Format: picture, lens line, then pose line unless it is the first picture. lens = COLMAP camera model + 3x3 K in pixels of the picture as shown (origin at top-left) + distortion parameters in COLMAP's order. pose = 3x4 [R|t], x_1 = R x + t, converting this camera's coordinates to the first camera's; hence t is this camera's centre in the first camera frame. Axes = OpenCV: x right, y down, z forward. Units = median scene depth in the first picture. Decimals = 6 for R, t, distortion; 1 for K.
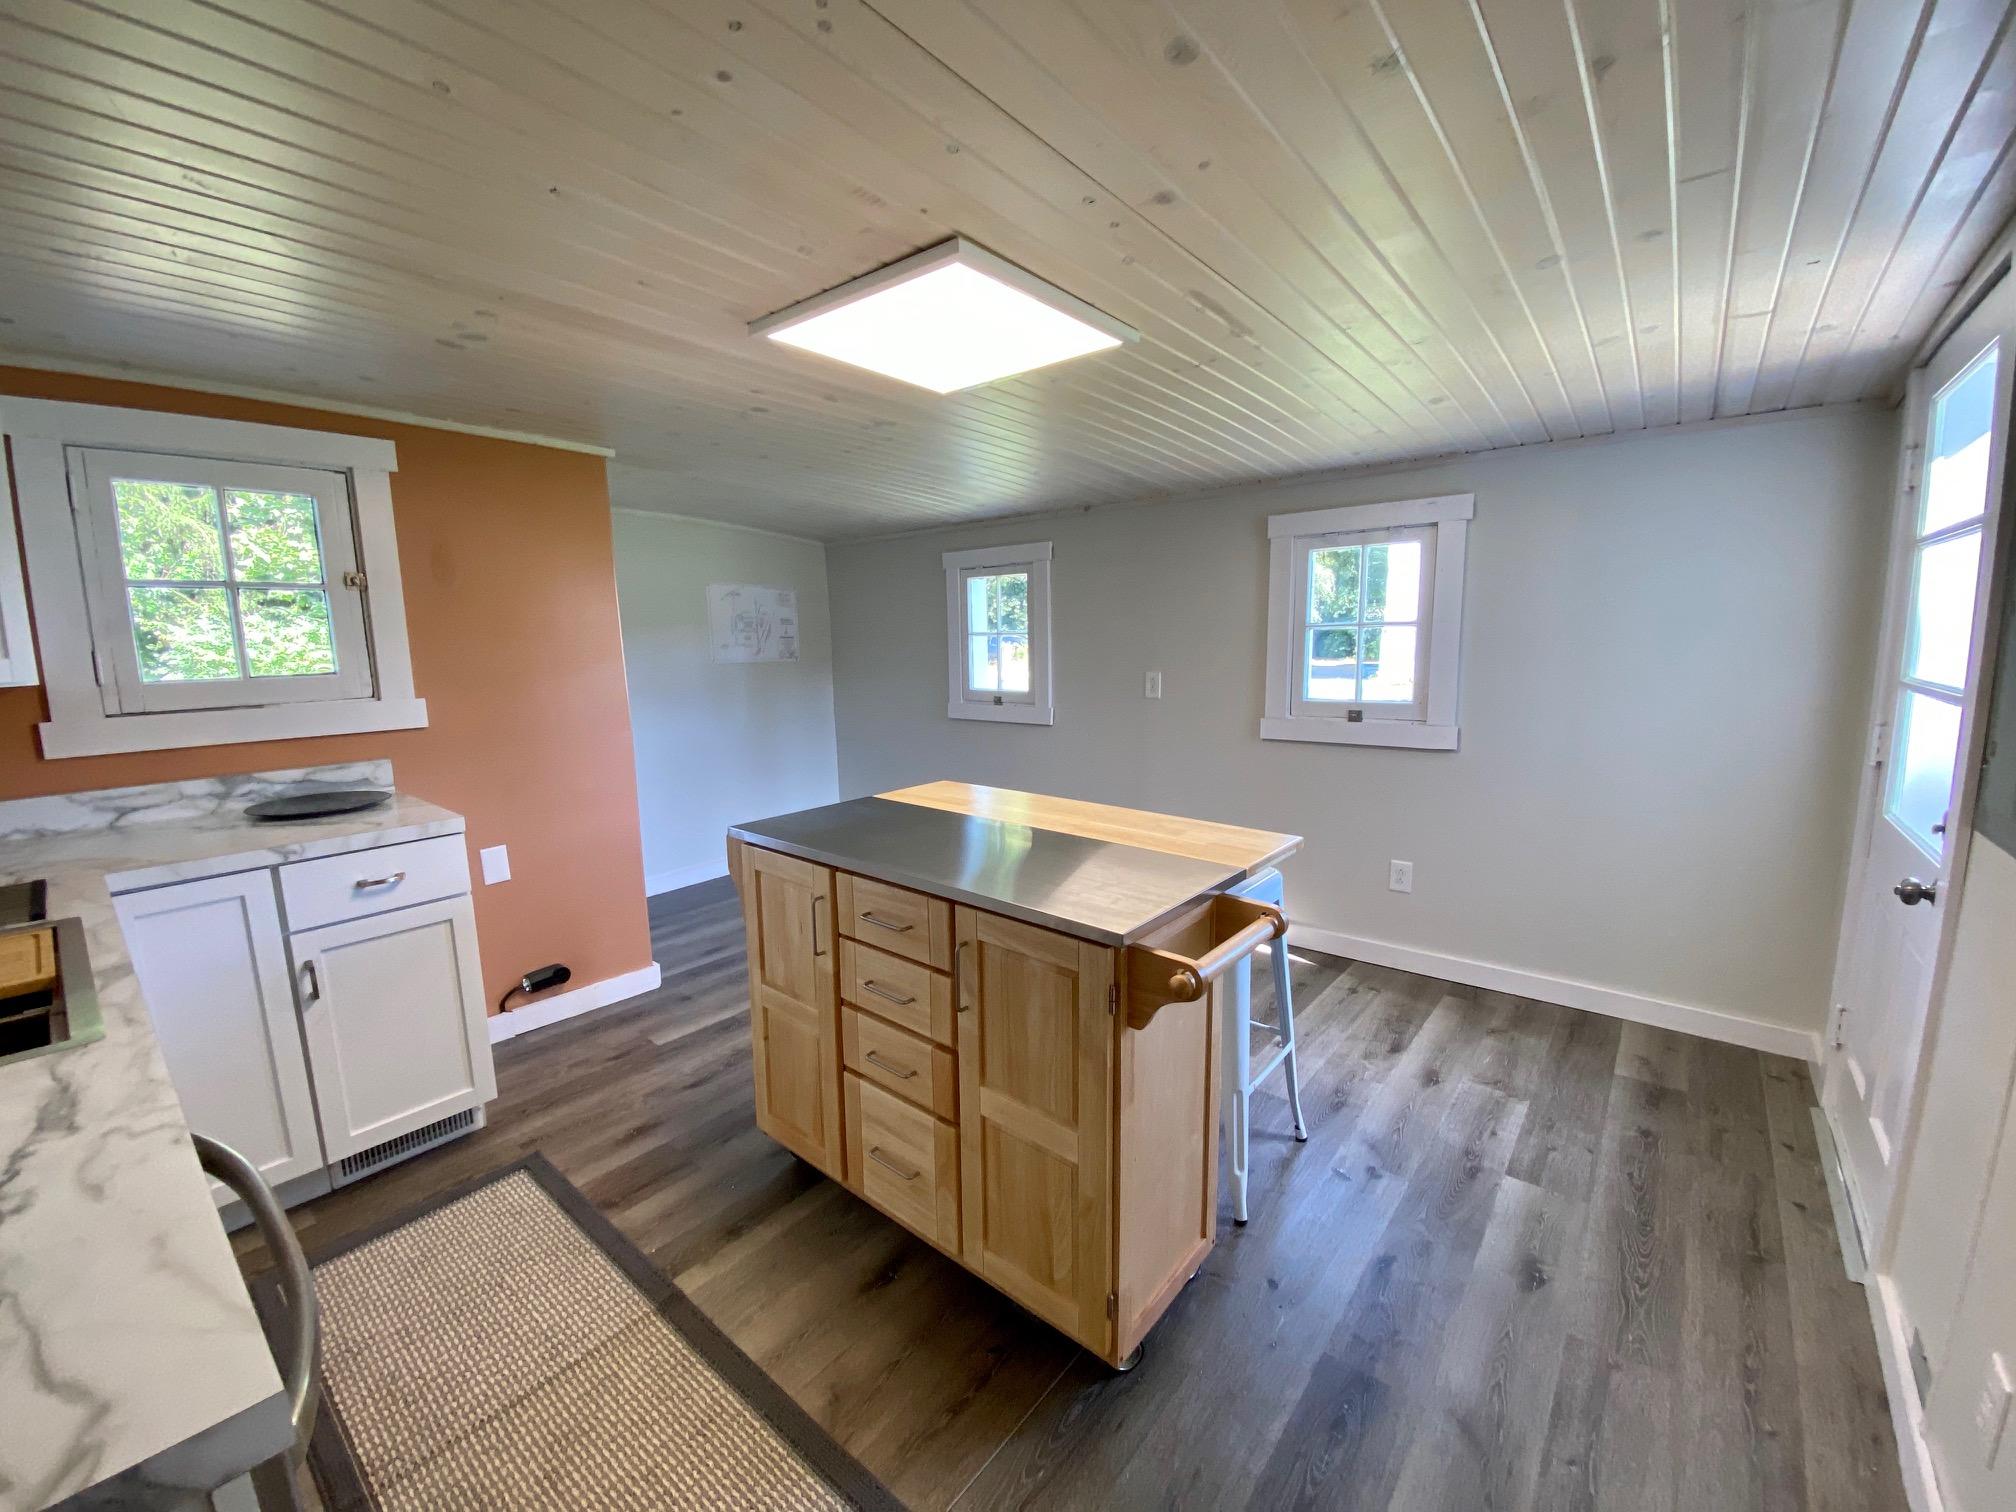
lens RADIAL K [[813.9, 0, 1003.4], [0, 813.9, 755.8], [0, 0, 1]] dist [0.022553, -0.021131]
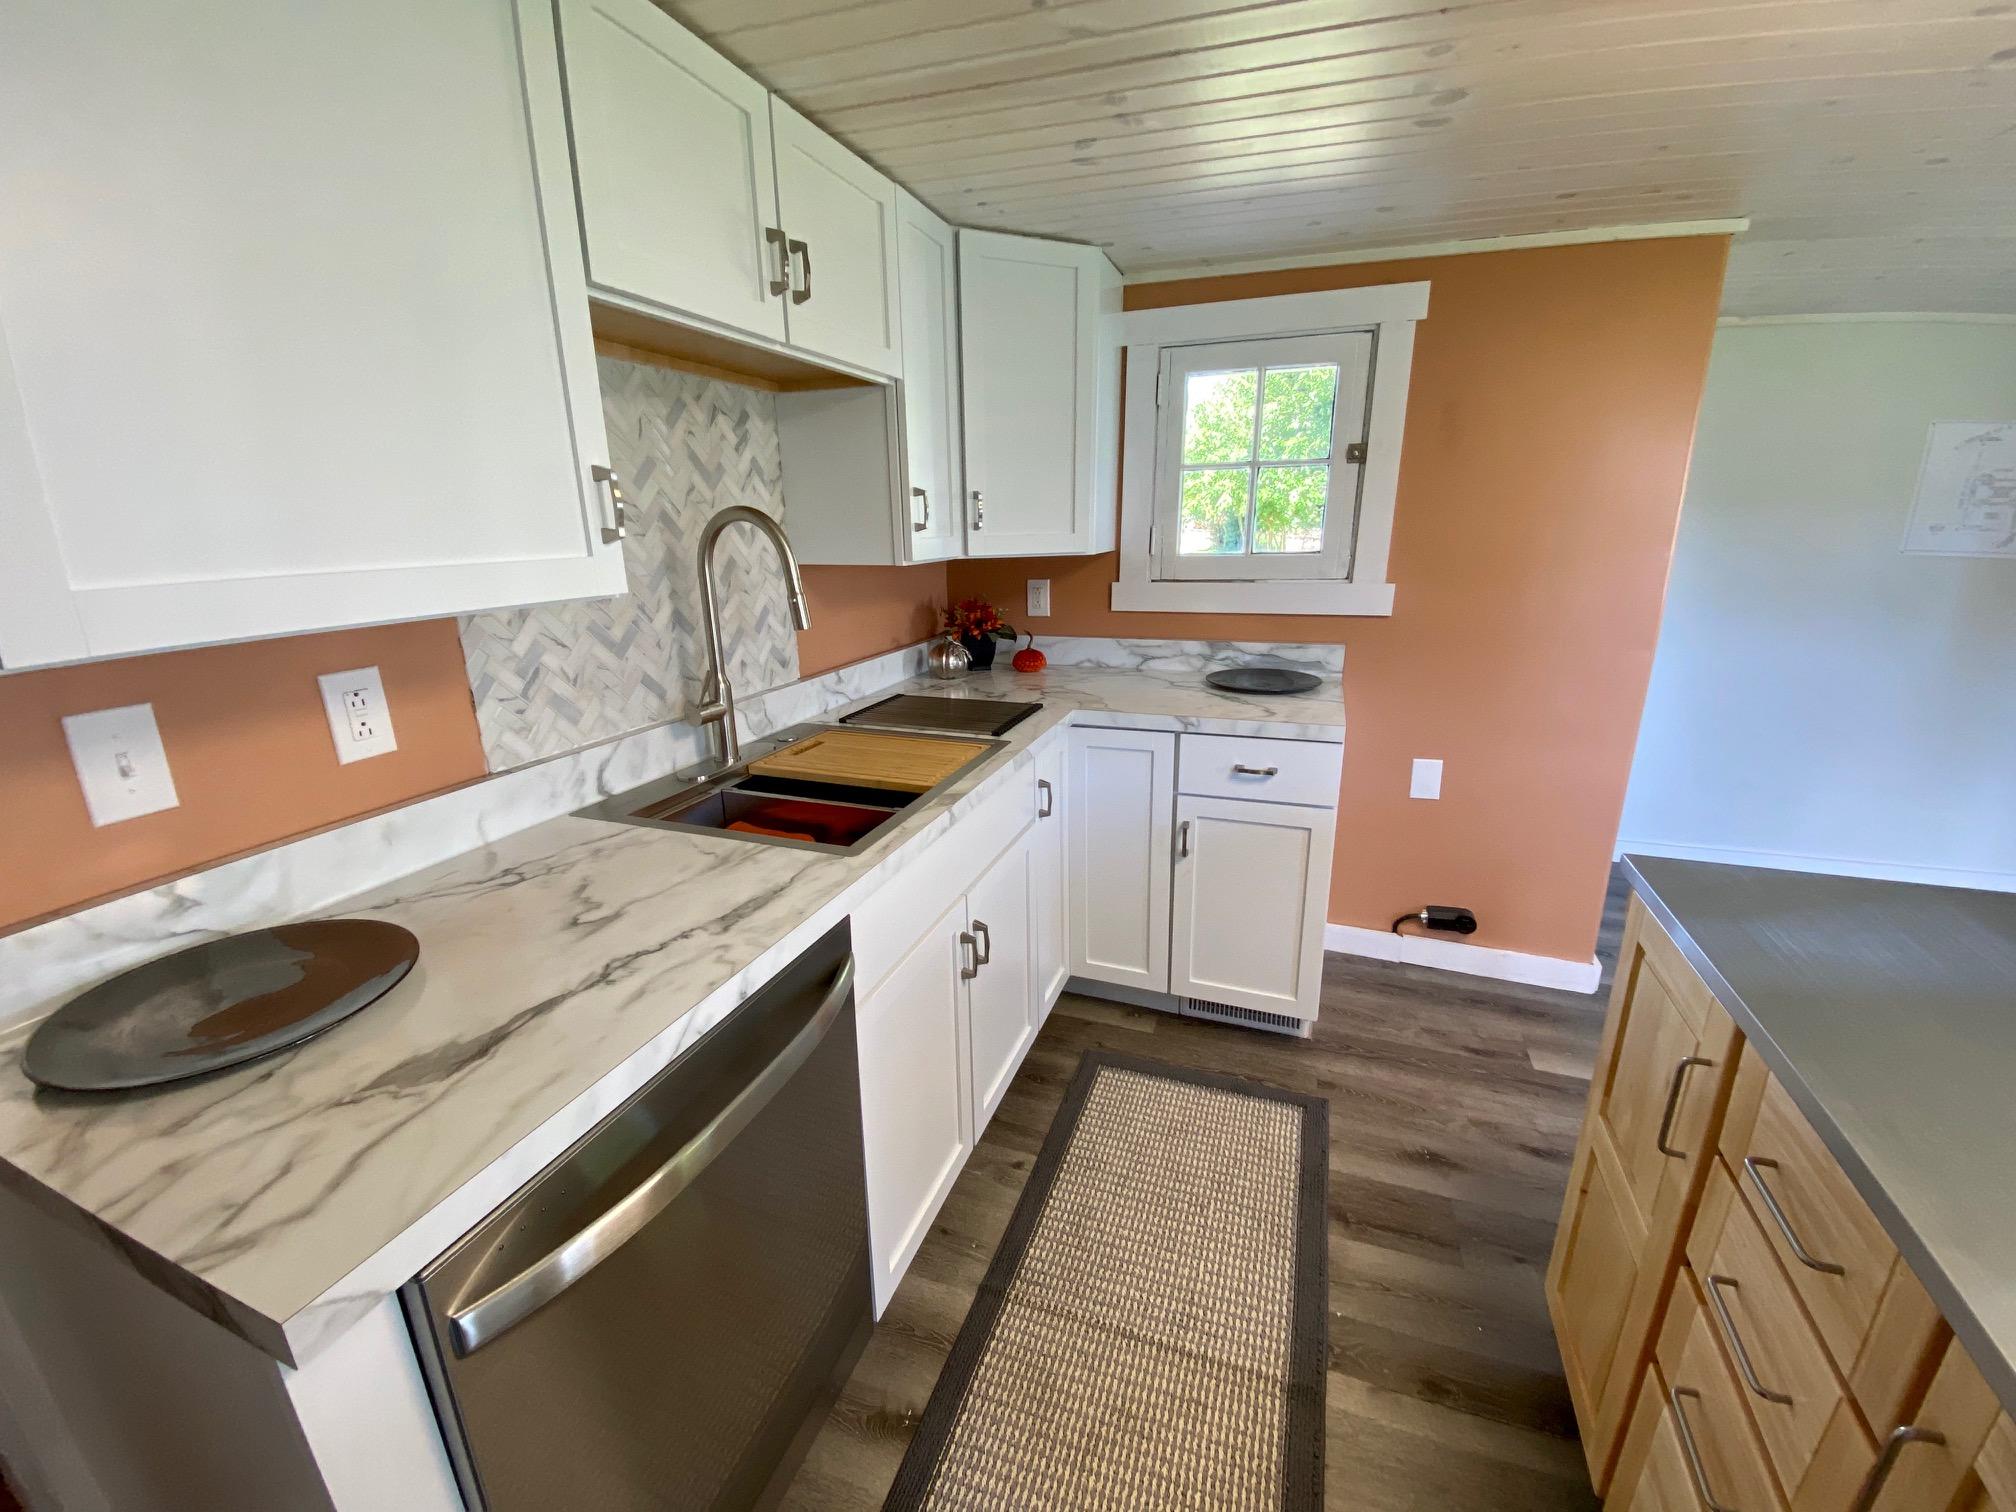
lens RADIAL K [[812.4, 0, 1010.6], [0, 812.4, 758.8], [0, 0, 1]] dist [0.022957, -0.022349]
pose [[0.329289, 0.277603, -0.902499, 0.033191], [-0.128917, 0.960073, 0.248275, -0.065444], [0.935387, 0.034593, 0.351929, 0.346505]]
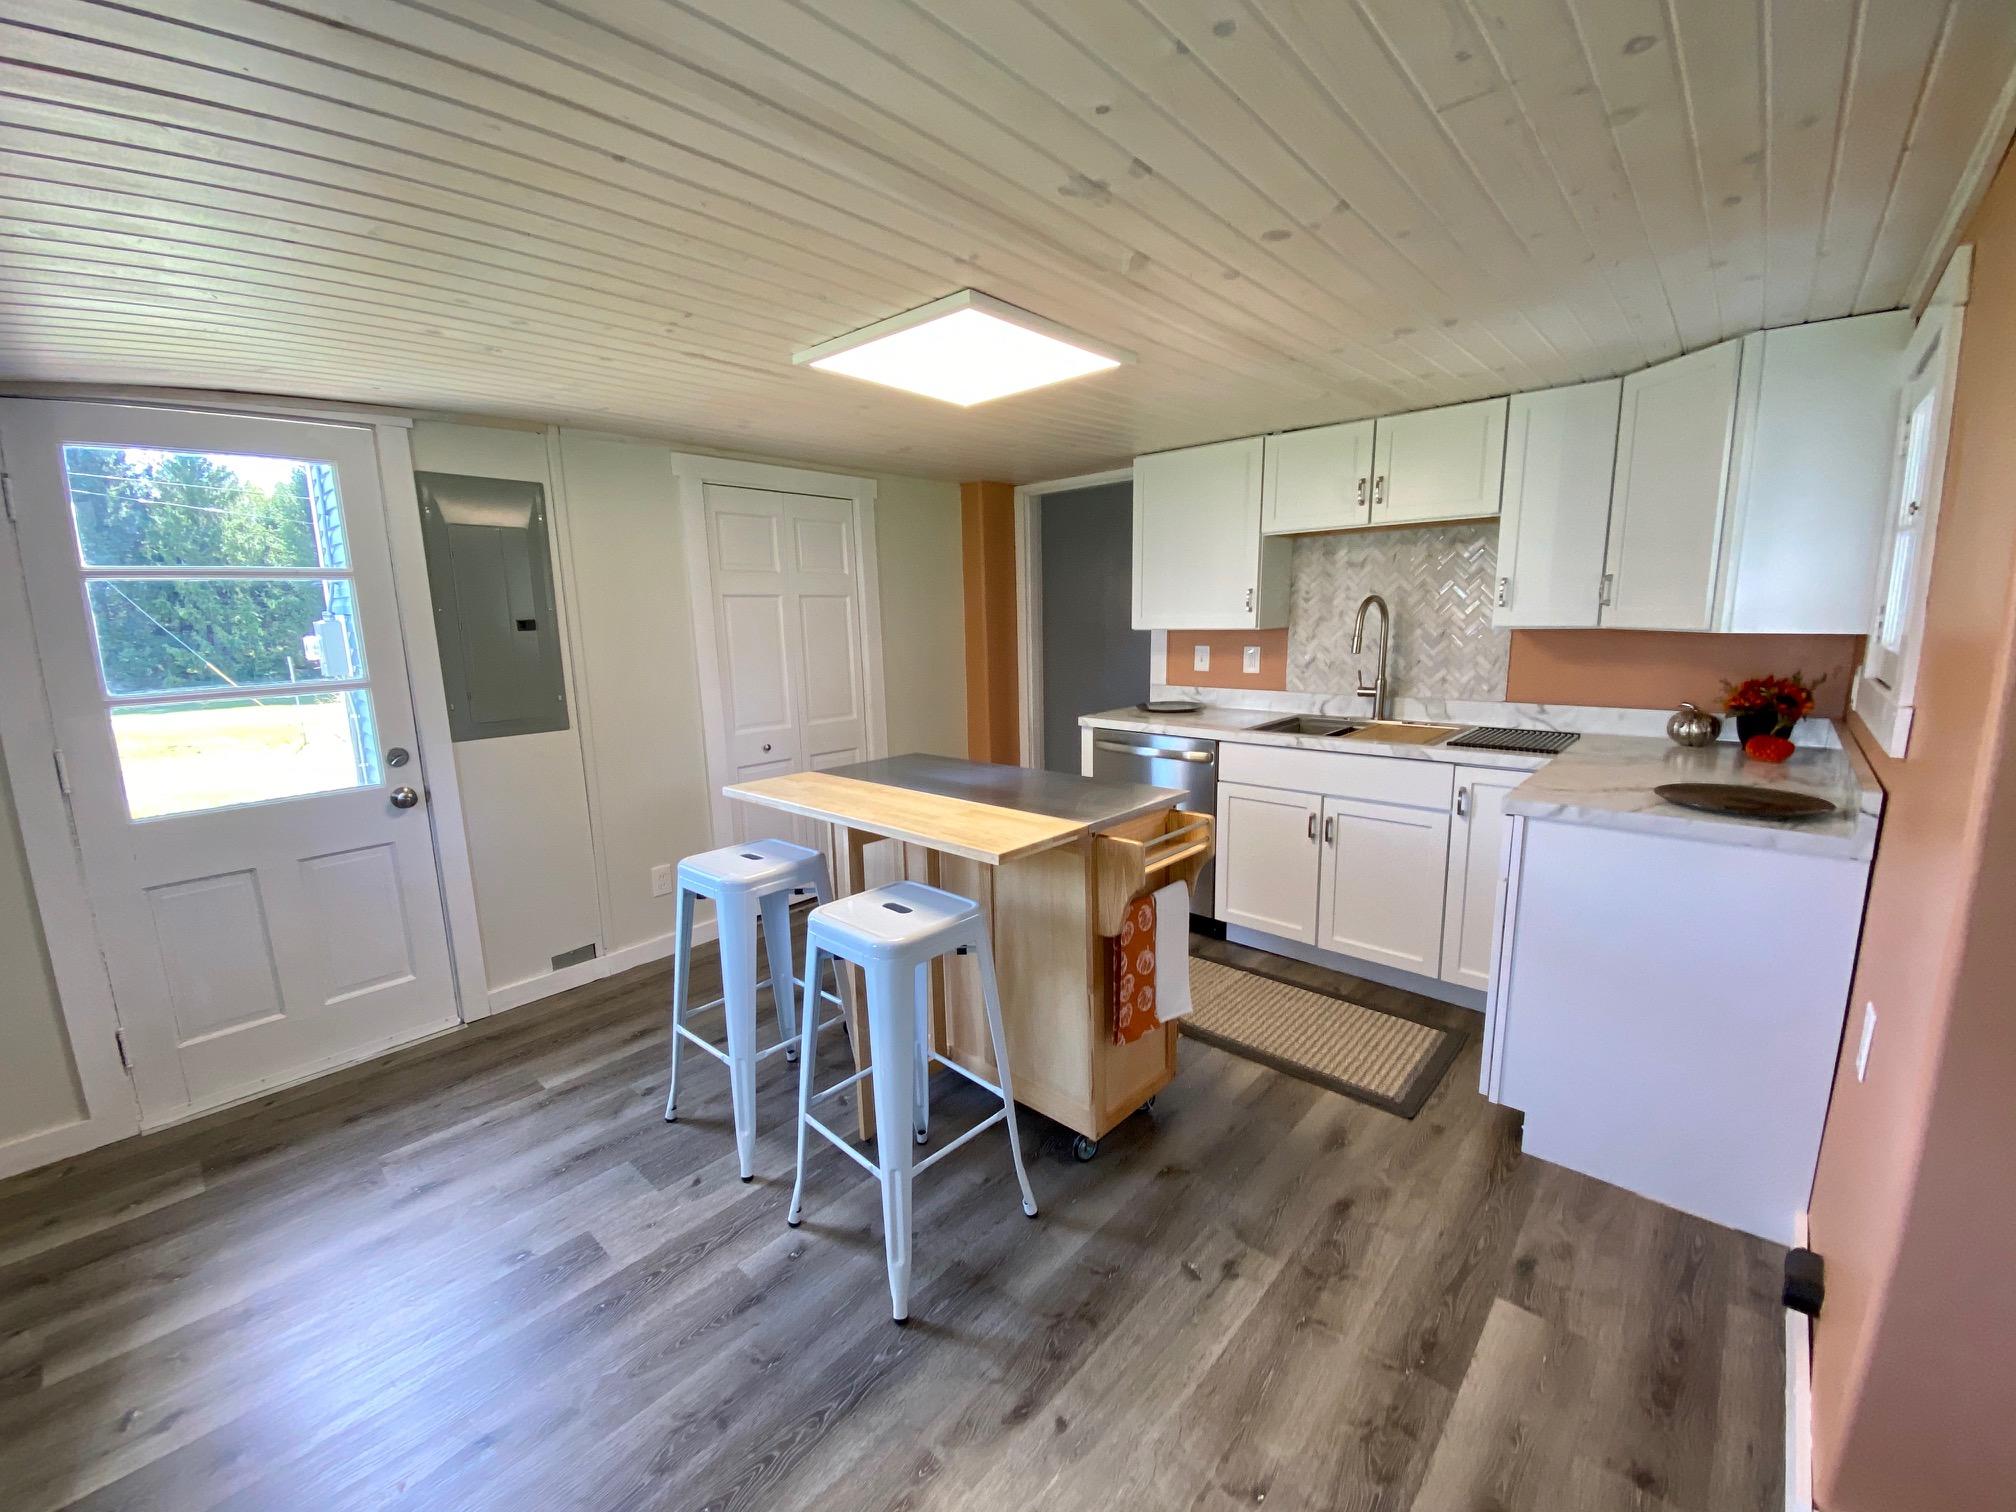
lens RADIAL K [[813.9, 0, 1003.4], [0, 813.9, 755.8], [0, 0, 1]] dist [0.022553, -0.021131]
pose [[-0.998009, 0.030622, 0.055142, -0.138723], [0.046642, 0.946820, 0.318364, -0.299502], [-0.042461, 0.320302, -0.946363, 1.904189]]
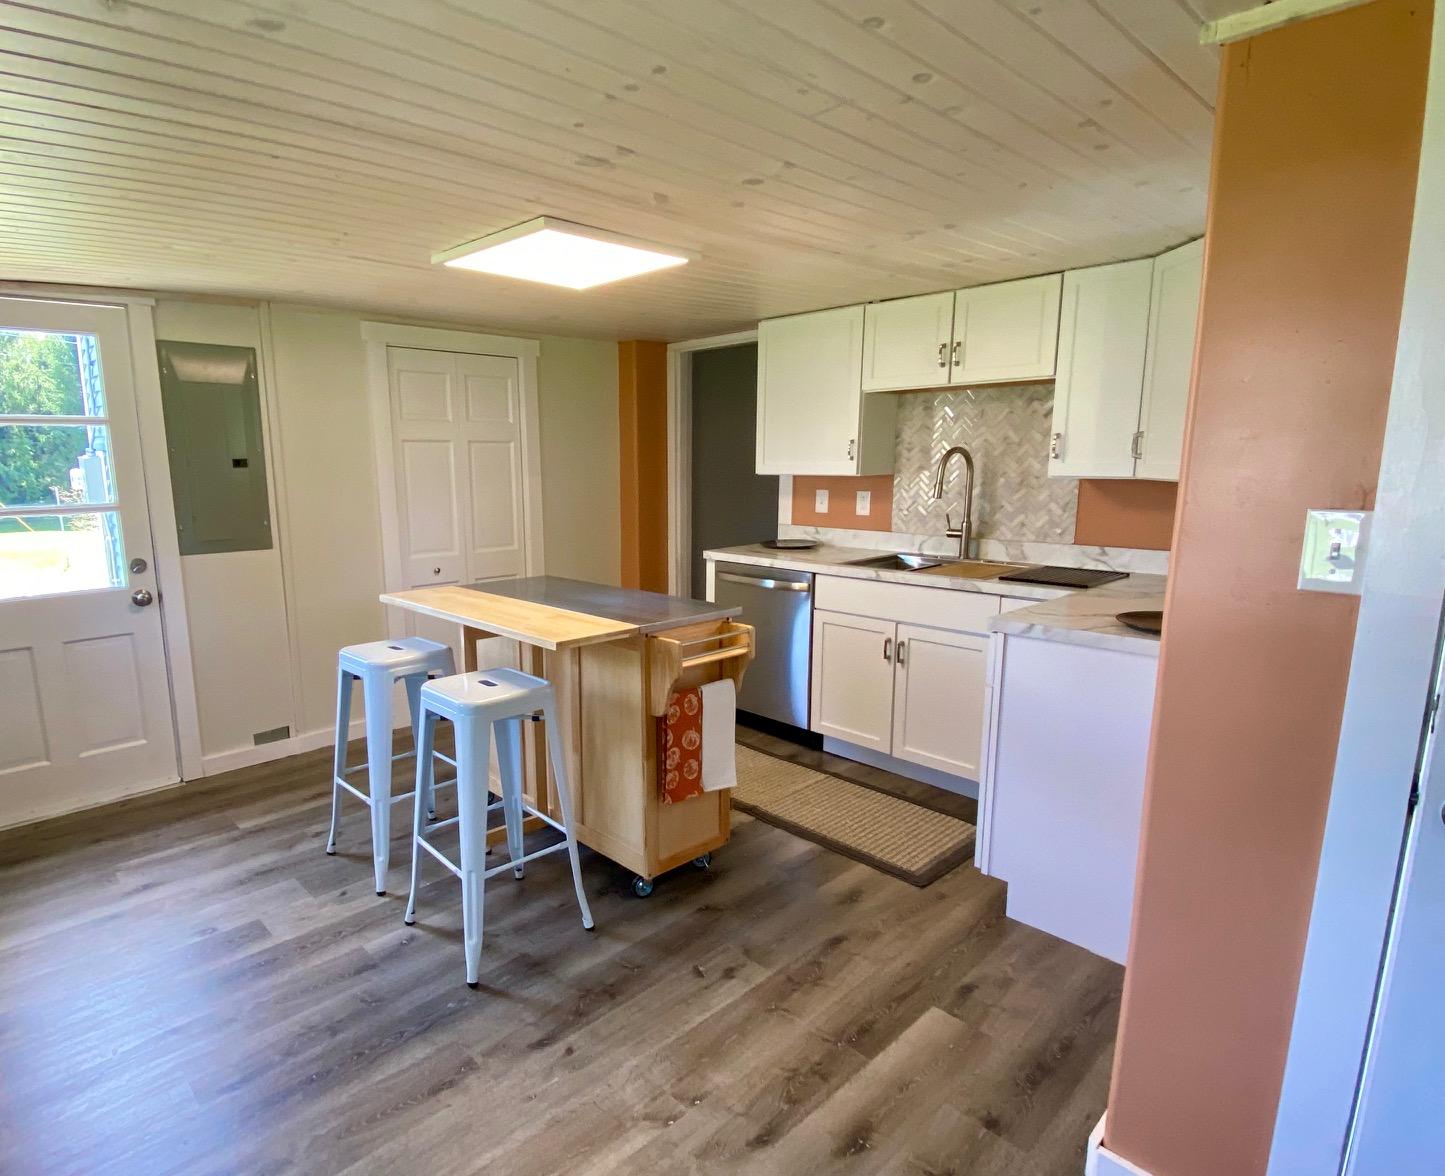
lens RADIAL K [[809.6, 0, 637.0], [0, 809.6, 602.2], [0, 0, 1]] dist [0.053665, -0.056223]
pose [[-0.988129, -0.000054, 0.153628, -0.349248], [0.049477, 0.946609, 0.318565, -0.334537], [-0.145443, 0.322385, -0.935369, 2.132282]]
